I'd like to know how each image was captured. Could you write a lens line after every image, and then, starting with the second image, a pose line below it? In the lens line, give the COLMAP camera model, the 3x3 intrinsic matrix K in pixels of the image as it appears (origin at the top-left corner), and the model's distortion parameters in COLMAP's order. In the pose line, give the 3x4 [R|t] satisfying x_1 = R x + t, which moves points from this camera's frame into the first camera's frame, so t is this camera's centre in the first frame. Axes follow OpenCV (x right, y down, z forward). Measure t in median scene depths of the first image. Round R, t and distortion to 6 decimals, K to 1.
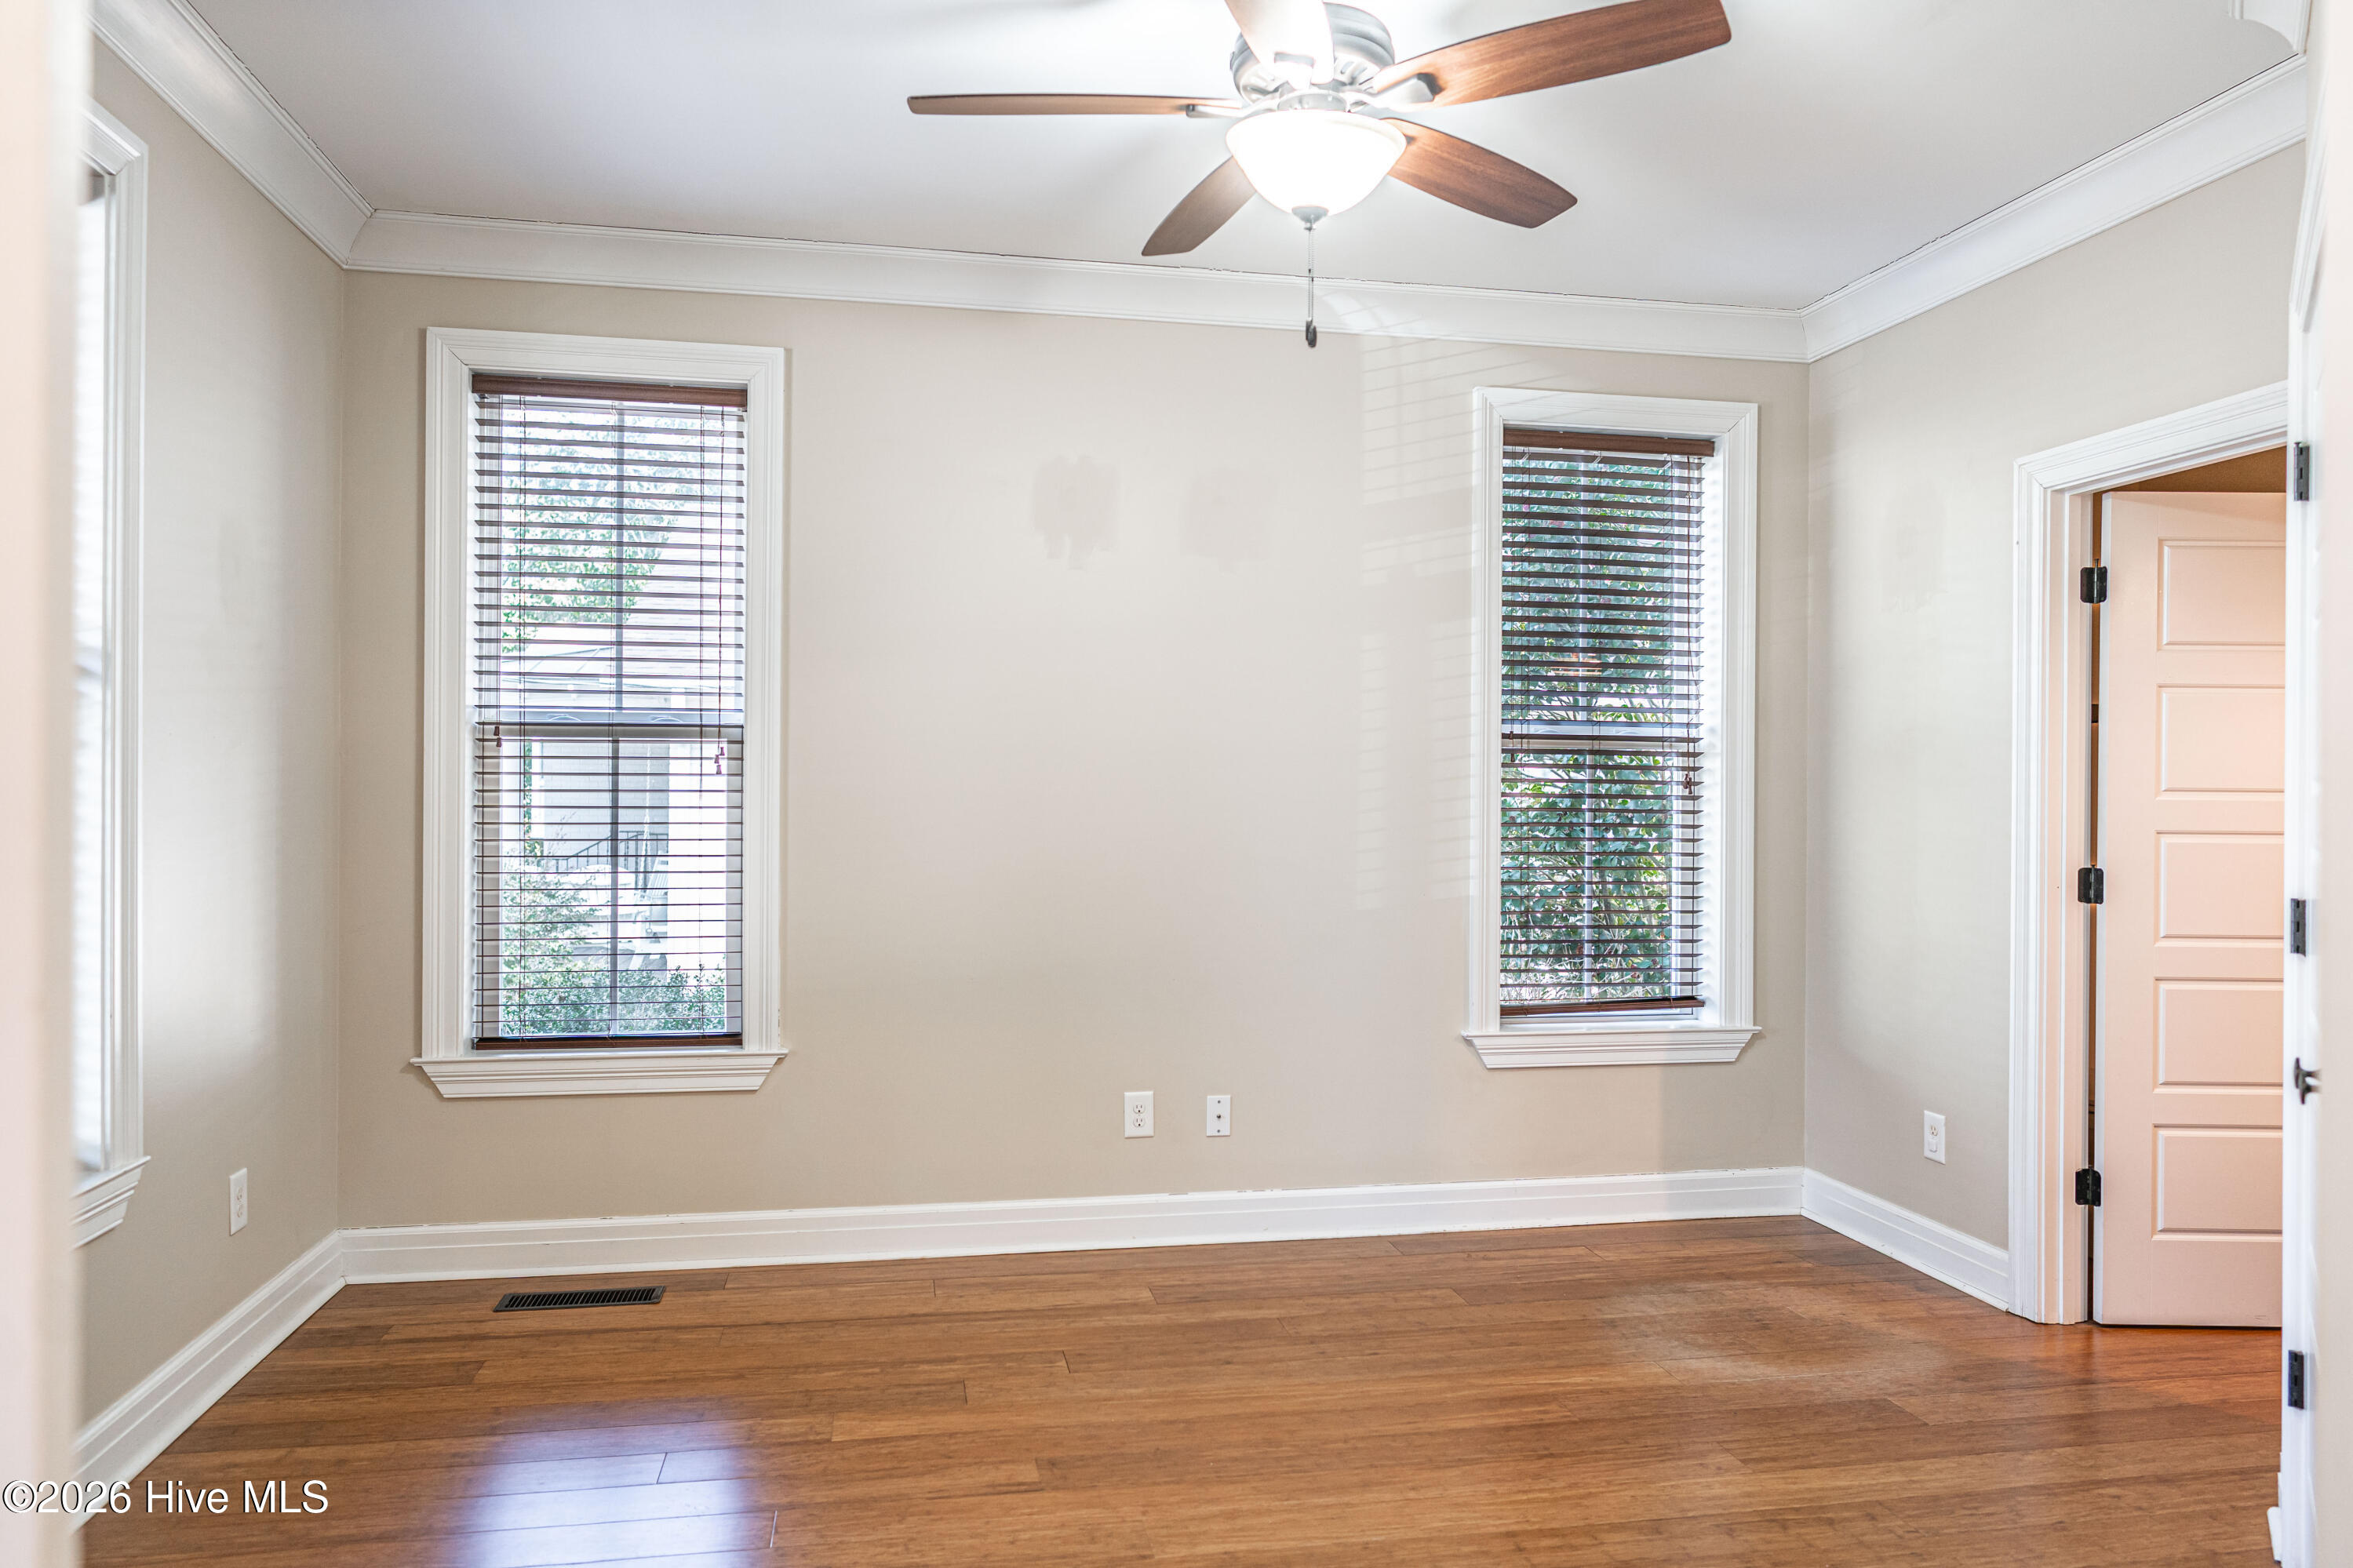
lens RADIAL K [[1590.4, 0, 1149.8], [0, 1590.4, 792.6], [0, 0, 1]] dist [-0.009151, 0.001334]
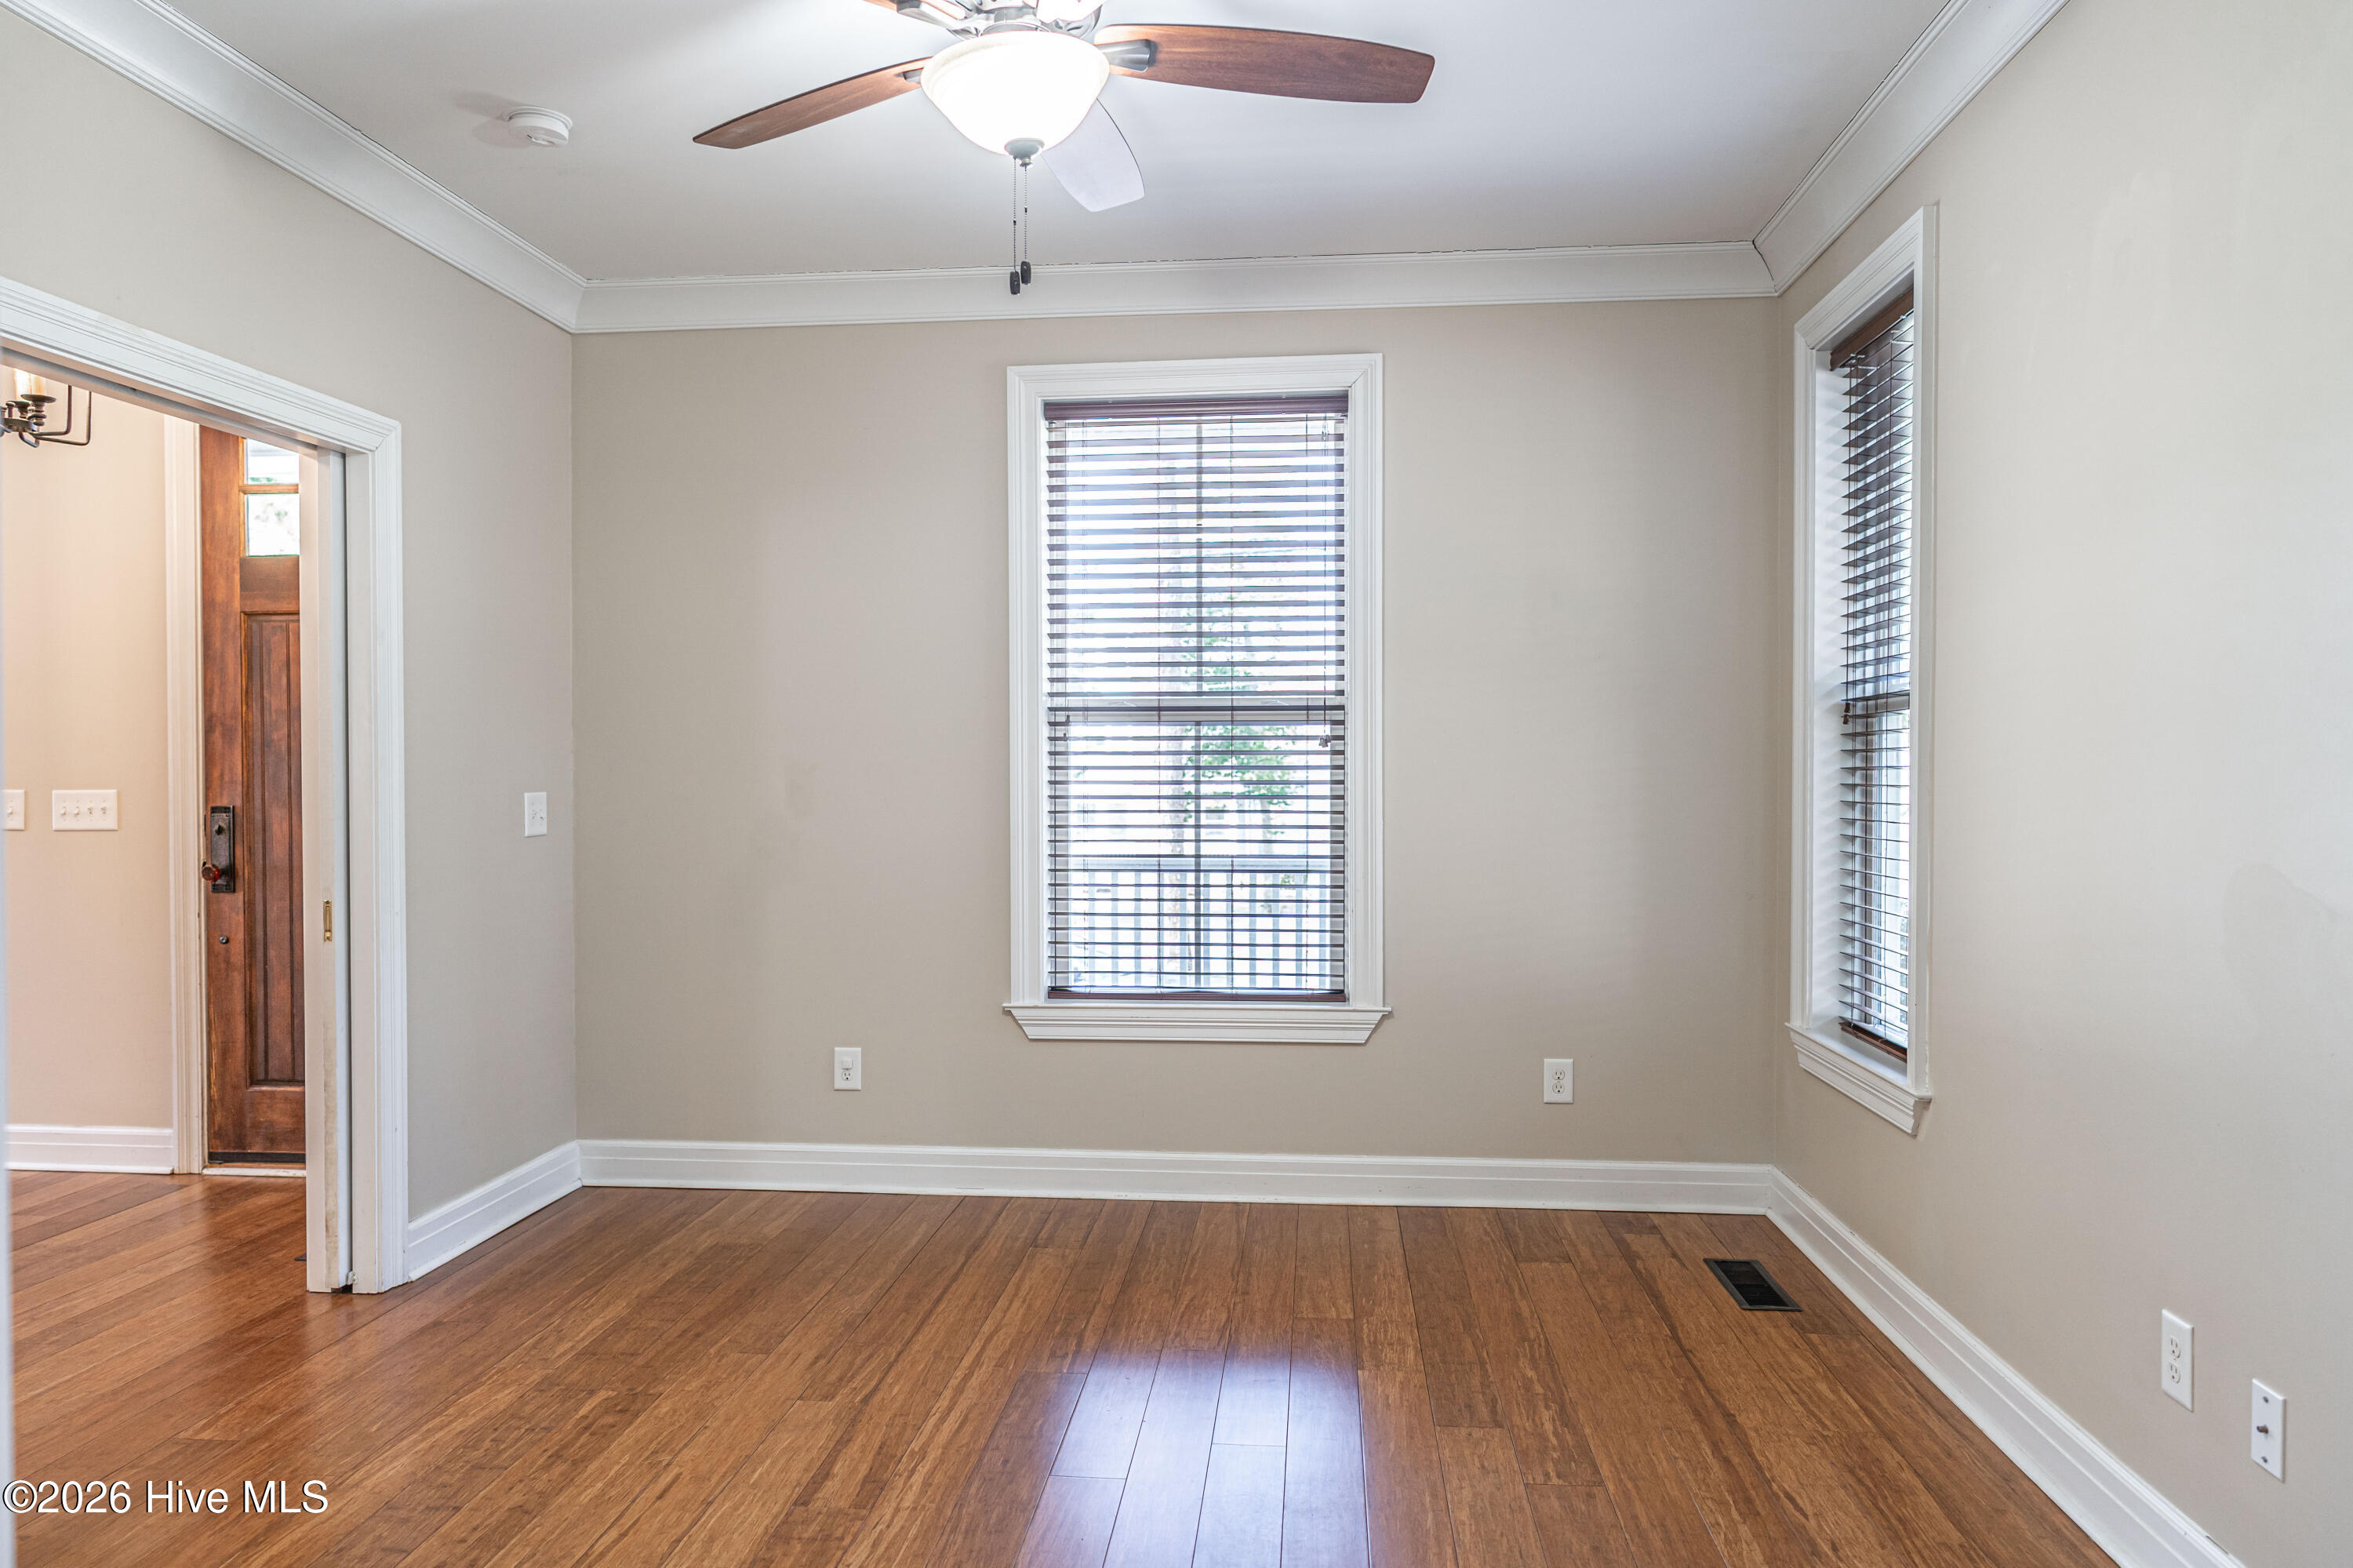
lens RADIAL K [[1590.6, 0, 1149.8], [0, 1590.6, 792.6], [0, 0, 1]] dist [-0.009151, 0.001334]
pose [[-0.282605, 0.005857, -0.959218, 0.723309], [-0.007890, 0.999933, 0.008430, 0.016105], [0.959204, 0.009950, -0.282540, 0.994548]]
